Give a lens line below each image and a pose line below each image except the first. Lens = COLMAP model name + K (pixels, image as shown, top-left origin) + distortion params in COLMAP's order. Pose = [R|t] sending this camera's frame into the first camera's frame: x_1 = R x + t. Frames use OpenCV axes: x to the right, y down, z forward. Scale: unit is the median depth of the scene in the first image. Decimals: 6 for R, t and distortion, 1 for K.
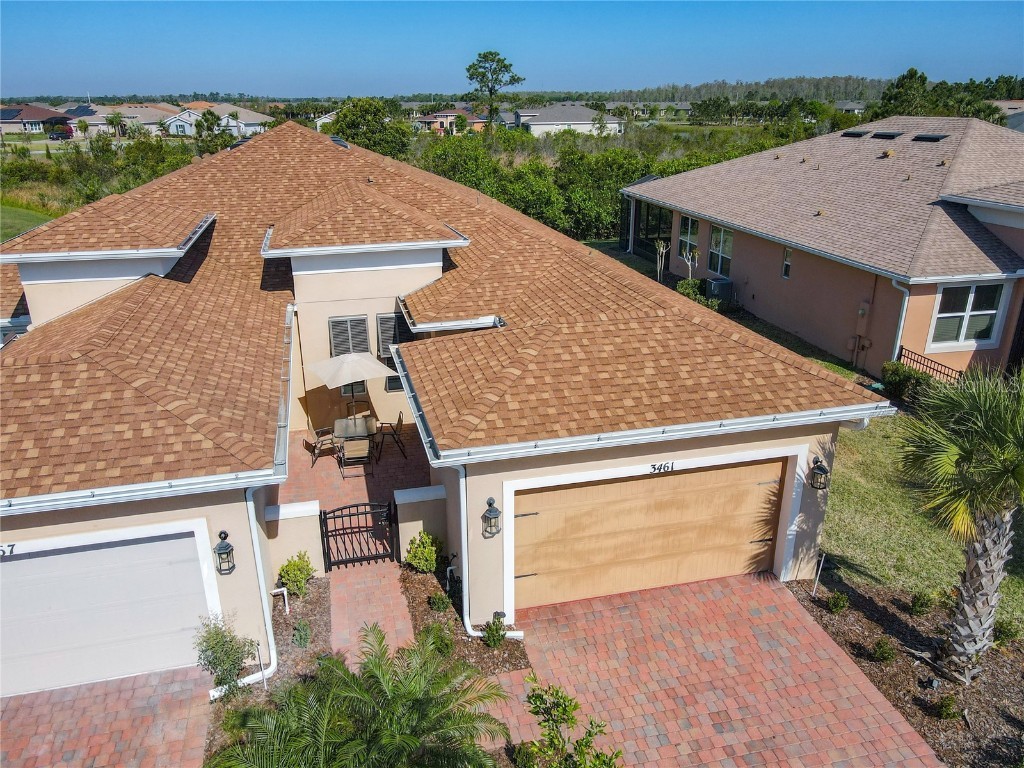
lens RADIAL K [[757.6, 0, 508.5], [0, 757.6, 388.0], [0, 0, 1]] dist [-0.001729, 0.029764]
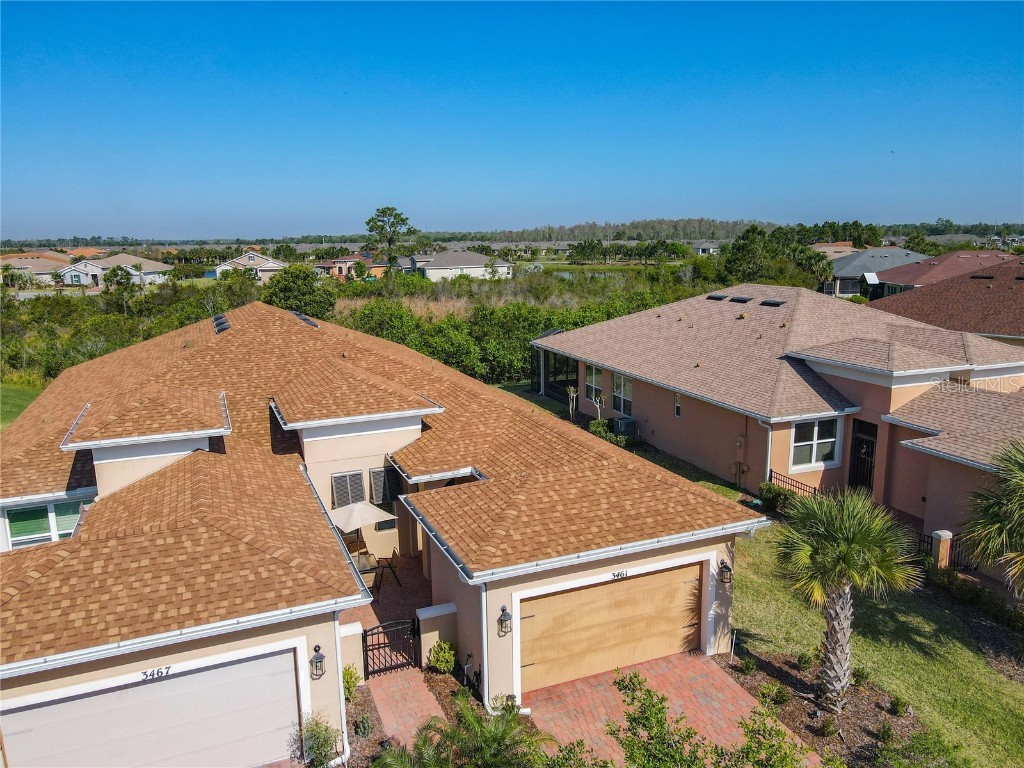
lens RADIAL K [[751.4, 0, 508.2], [0, 751.4, 386.7], [0, 0, 1]] dist [-0.005409, 0.044232]
pose [[0.989118, -0.038746, 0.141934, -0.173963], [0.062037, 0.984583, -0.163549, -0.021893], [-0.133409, 0.170574, 0.976272, -0.367299]]
